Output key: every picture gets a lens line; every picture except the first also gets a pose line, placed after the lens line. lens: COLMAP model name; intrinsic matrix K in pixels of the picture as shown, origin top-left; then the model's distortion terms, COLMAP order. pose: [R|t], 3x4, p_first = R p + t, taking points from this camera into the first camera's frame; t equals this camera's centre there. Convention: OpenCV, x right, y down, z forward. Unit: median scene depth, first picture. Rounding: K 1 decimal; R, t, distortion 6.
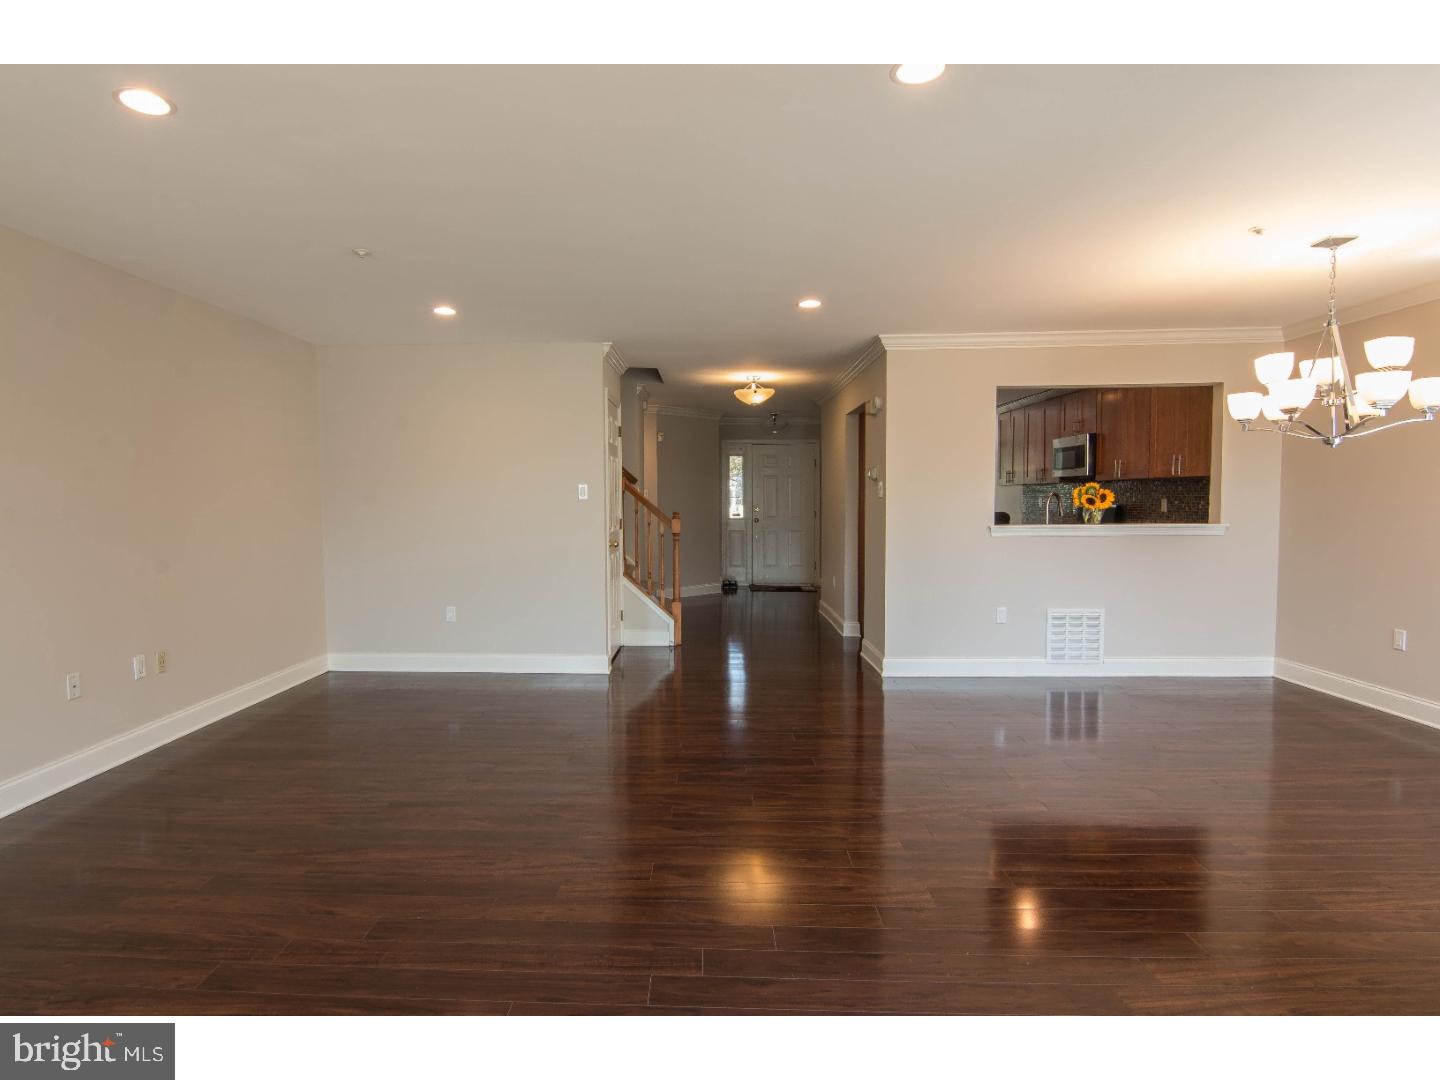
lens RADIAL K [[754.8, 0, 720.0], [0, 754.8, 540.0], [0, 0, 1]] dist [-0.015143, -0.001415]
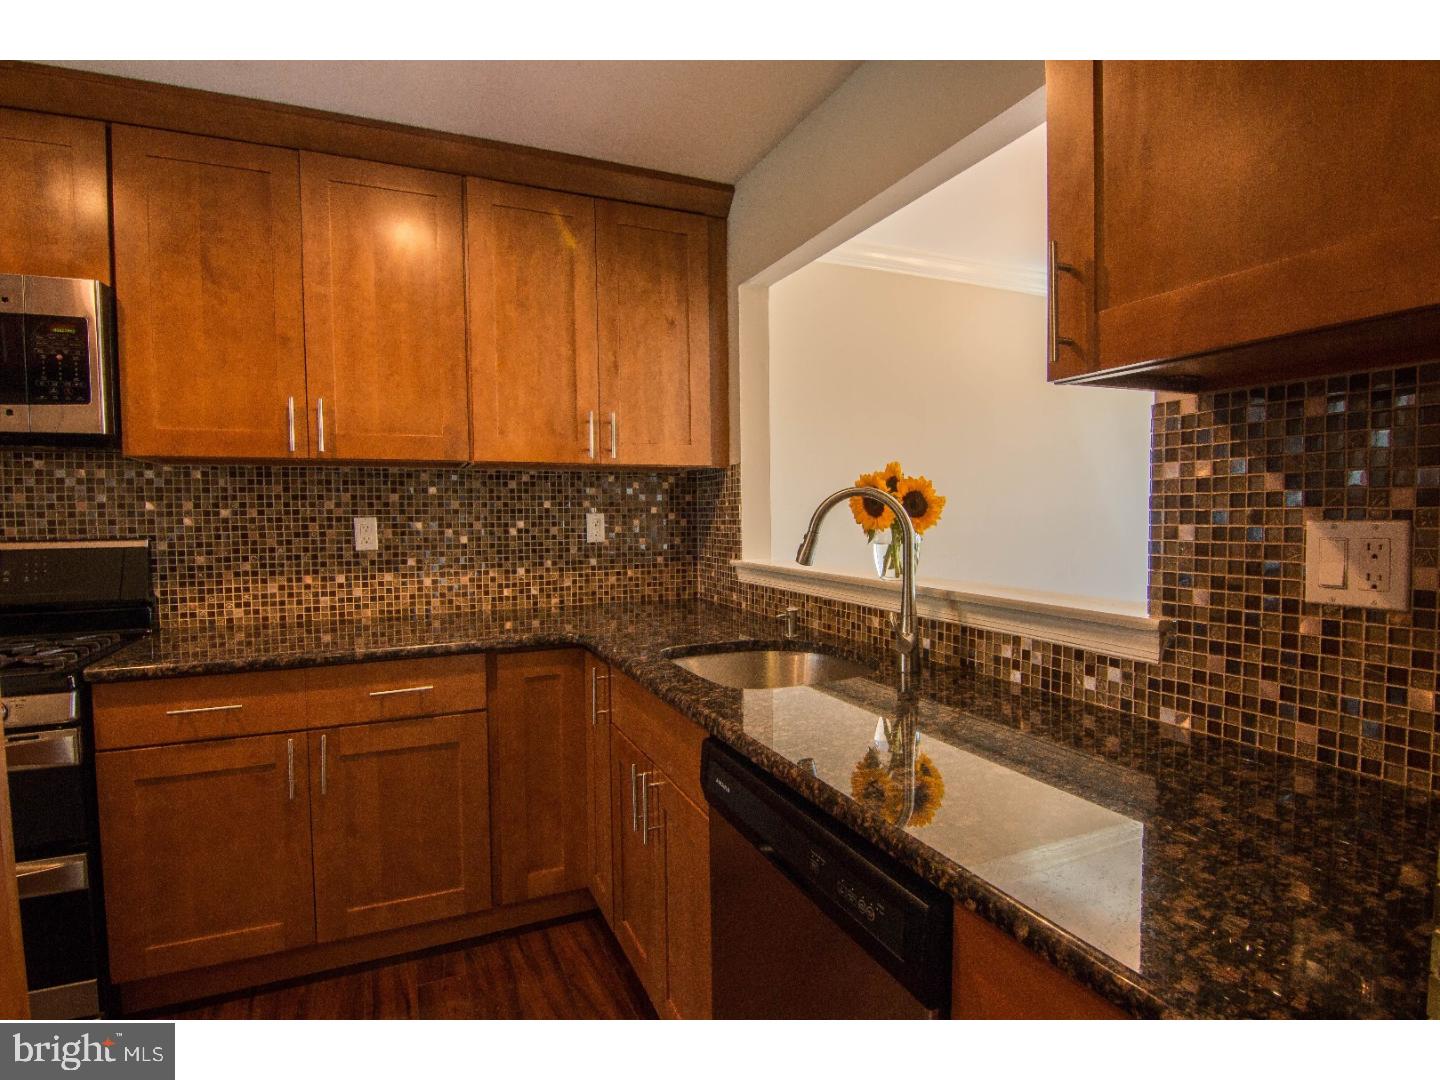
lens RADIAL K [[754.8, 0, 720.0], [0, 754.8, 540.0], [0, 0, 1]] dist [-0.015143, -0.001415]
pose [[-0.395572, -0.027978, 0.918009, 0.167060], [0.062770, 0.996375, 0.057414, -0.054750], [-0.916287, 0.080335, -0.392382, 1.000485]]
